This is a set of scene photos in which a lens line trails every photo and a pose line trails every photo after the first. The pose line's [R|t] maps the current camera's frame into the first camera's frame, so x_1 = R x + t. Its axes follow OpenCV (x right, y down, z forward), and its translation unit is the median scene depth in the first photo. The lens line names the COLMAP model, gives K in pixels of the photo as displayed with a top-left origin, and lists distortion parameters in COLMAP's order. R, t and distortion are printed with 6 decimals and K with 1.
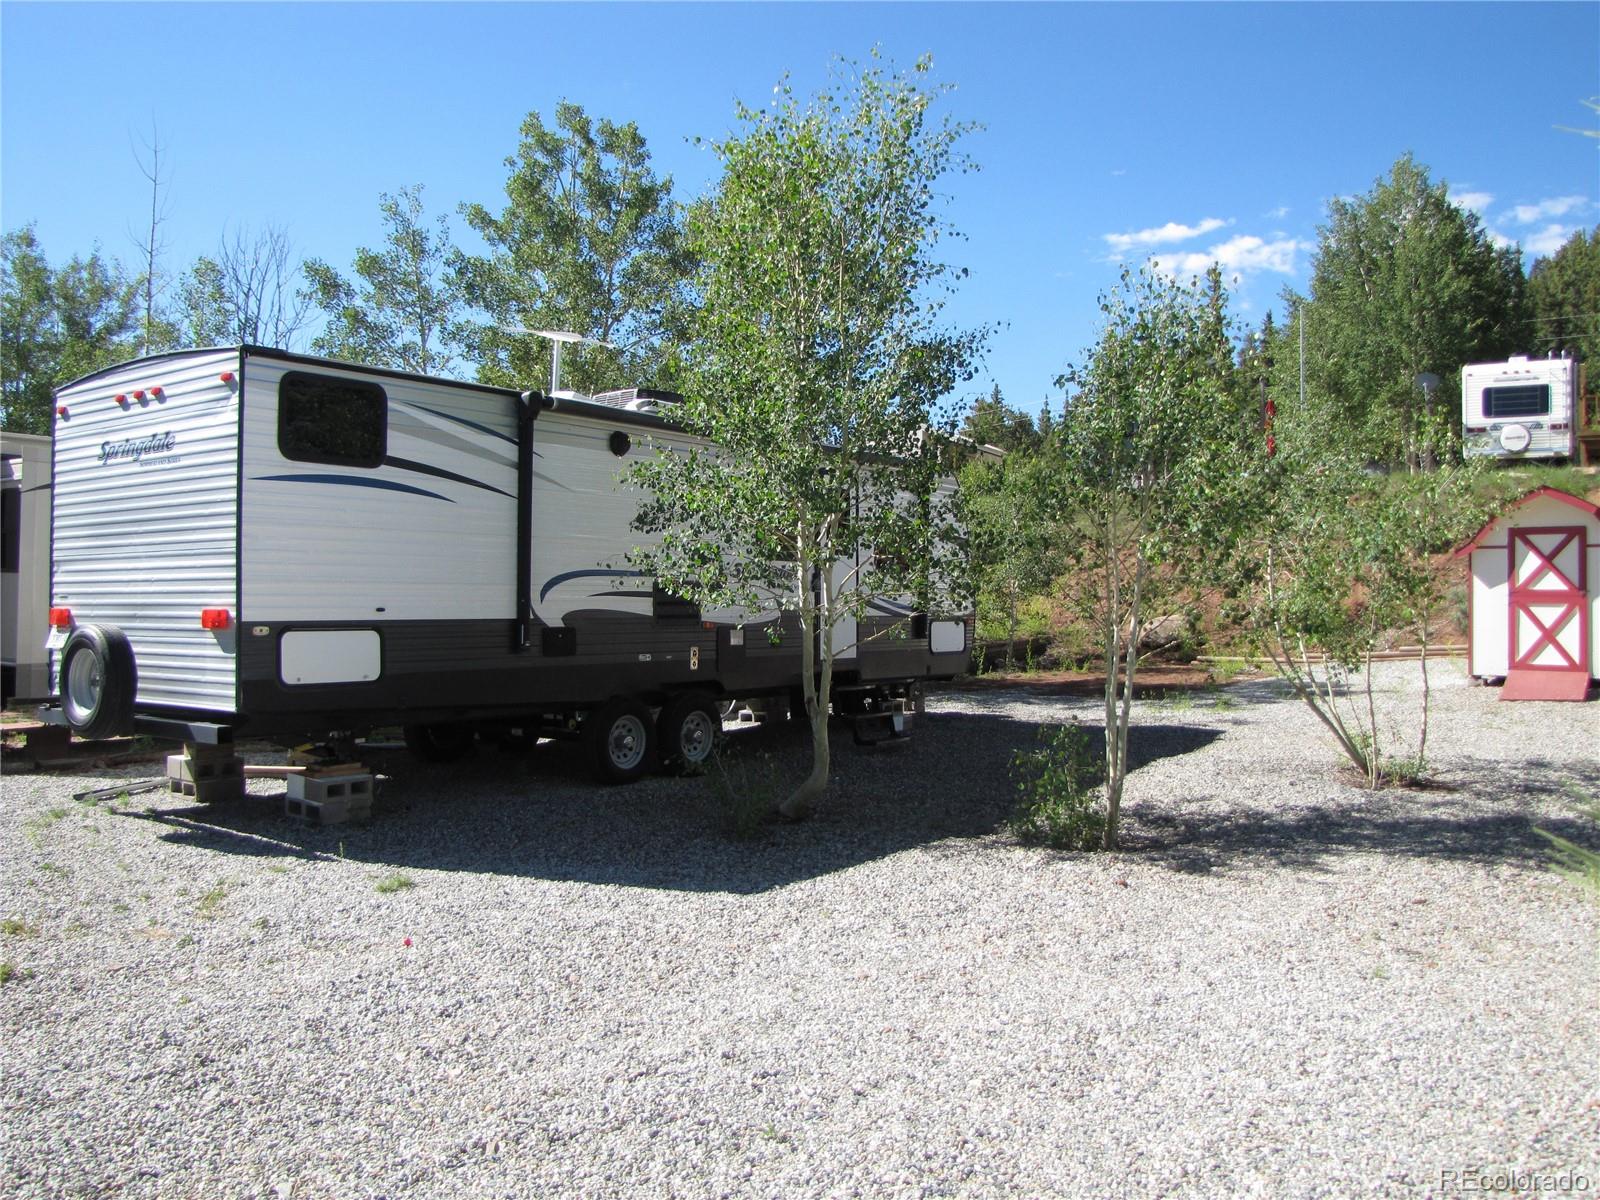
lens RADIAL K [[1372.7, 0, 774.3], [0, 1372.7, 558.6], [0, 0, 1]] dist [-0.173677, 0.170040]
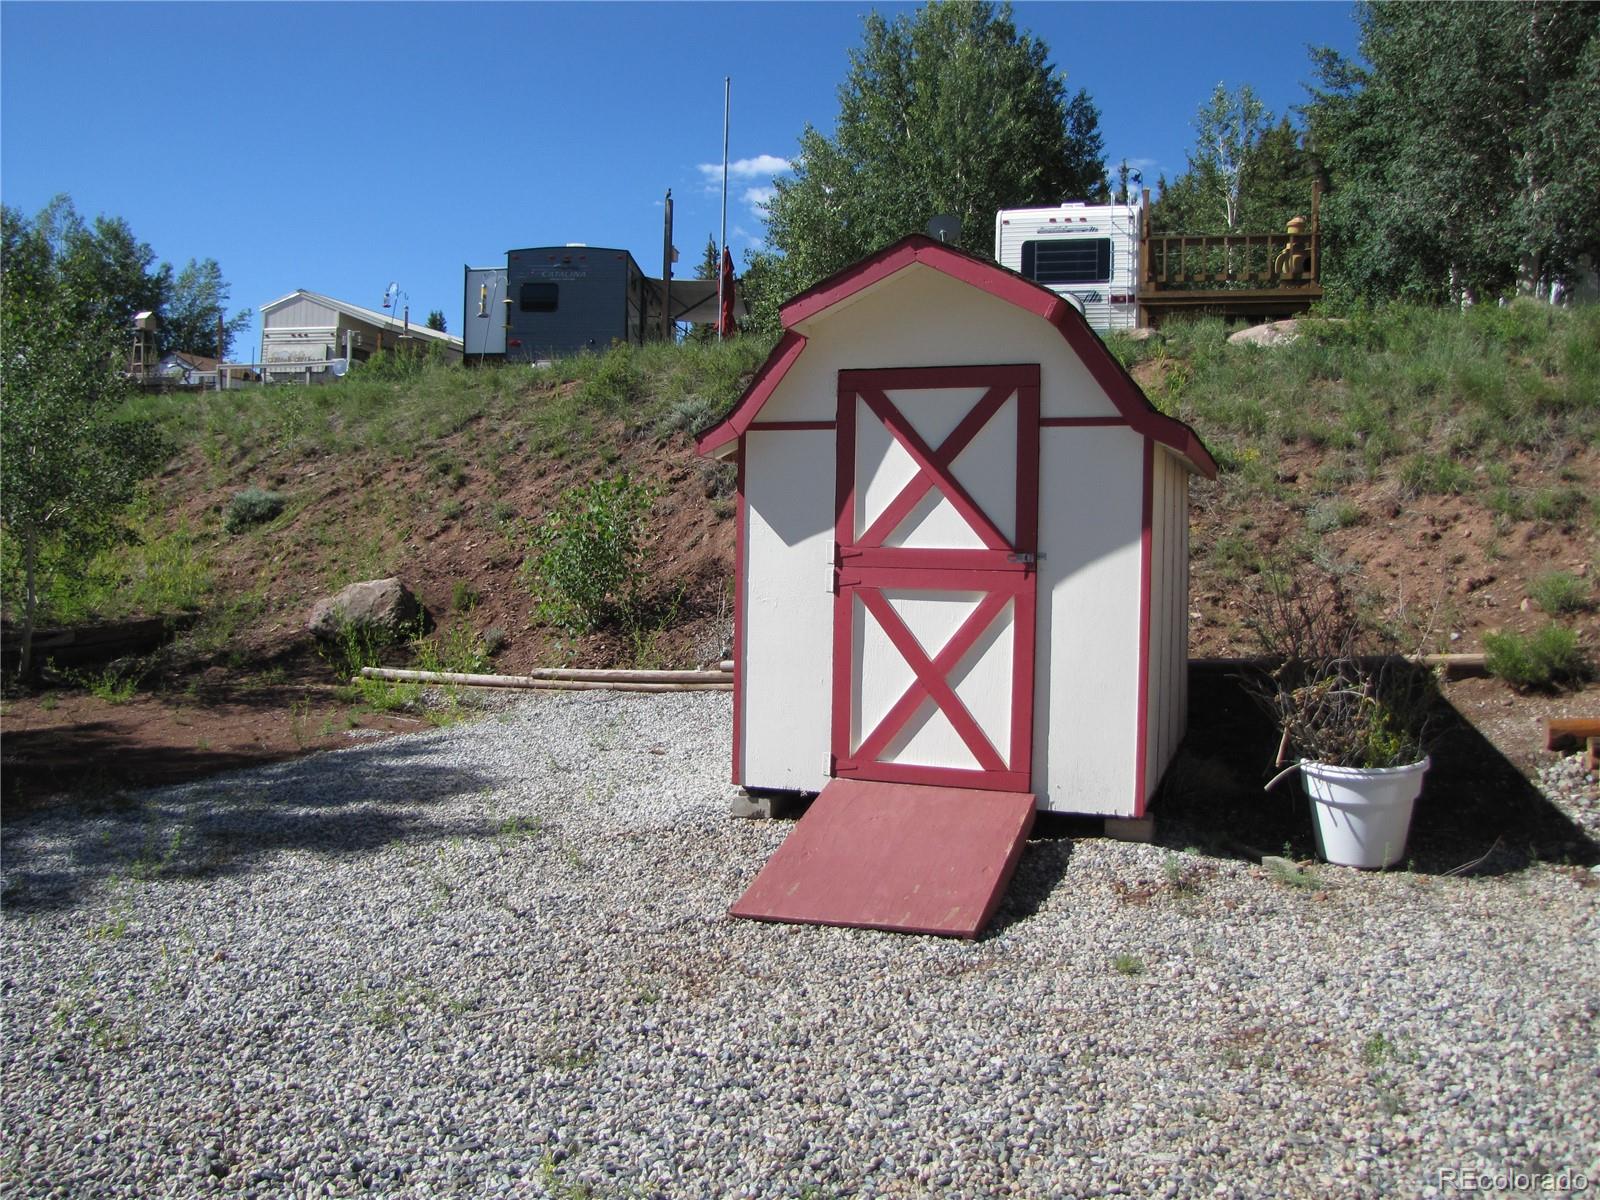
lens RADIAL K [[1372.7, 0, 784.4], [0, 1372.7, 588.6], [0, 0, 1]] dist [-0.173677, 0.170040]
pose [[0.965608, -0.005228, 0.259949, 0.449743], [-0.013878, 0.997336, 0.071608, 0.008609], [-0.259631, -0.072752, 0.962963, 0.657600]]
